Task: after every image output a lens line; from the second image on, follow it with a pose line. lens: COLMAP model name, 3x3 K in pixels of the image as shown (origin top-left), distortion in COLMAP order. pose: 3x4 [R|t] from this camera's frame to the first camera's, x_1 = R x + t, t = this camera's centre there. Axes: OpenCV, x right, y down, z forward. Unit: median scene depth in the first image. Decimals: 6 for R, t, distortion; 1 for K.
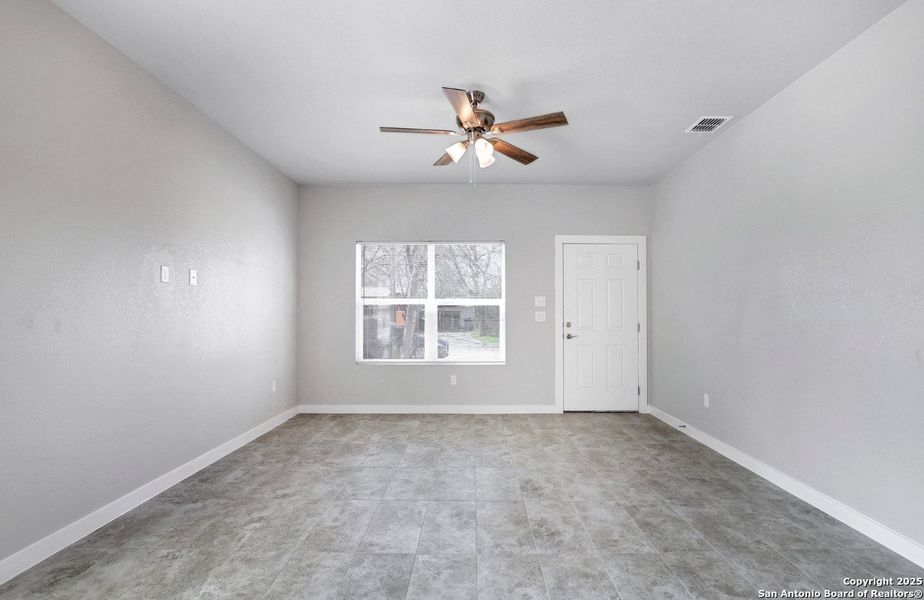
lens RADIAL K [[426.2, 0, 470.2], [0, 426.2, 307.1], [0, 0, 1]] dist [-0.025605, 0.003491]
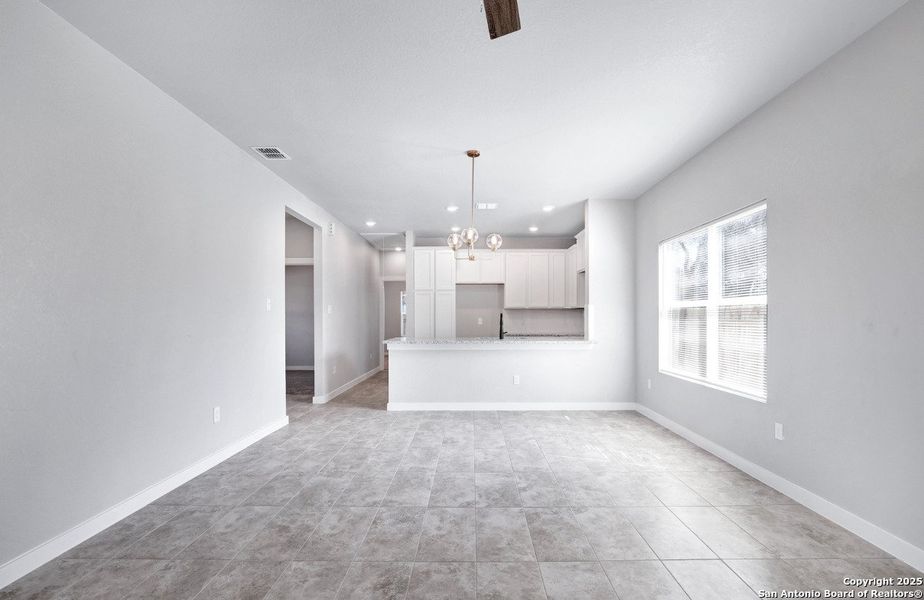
lens RADIAL K [[418.8, 0, 475.1], [0, 418.8, 323.9], [0, 0, 1]] dist [-0.019057, 0.001083]
pose [[-0.999911, -0.000375, -0.013331, 0.027834], [-0.000433, 0.999991, 0.004327, 0.022706], [0.013329, 0.004333, -0.999902, 1.784755]]
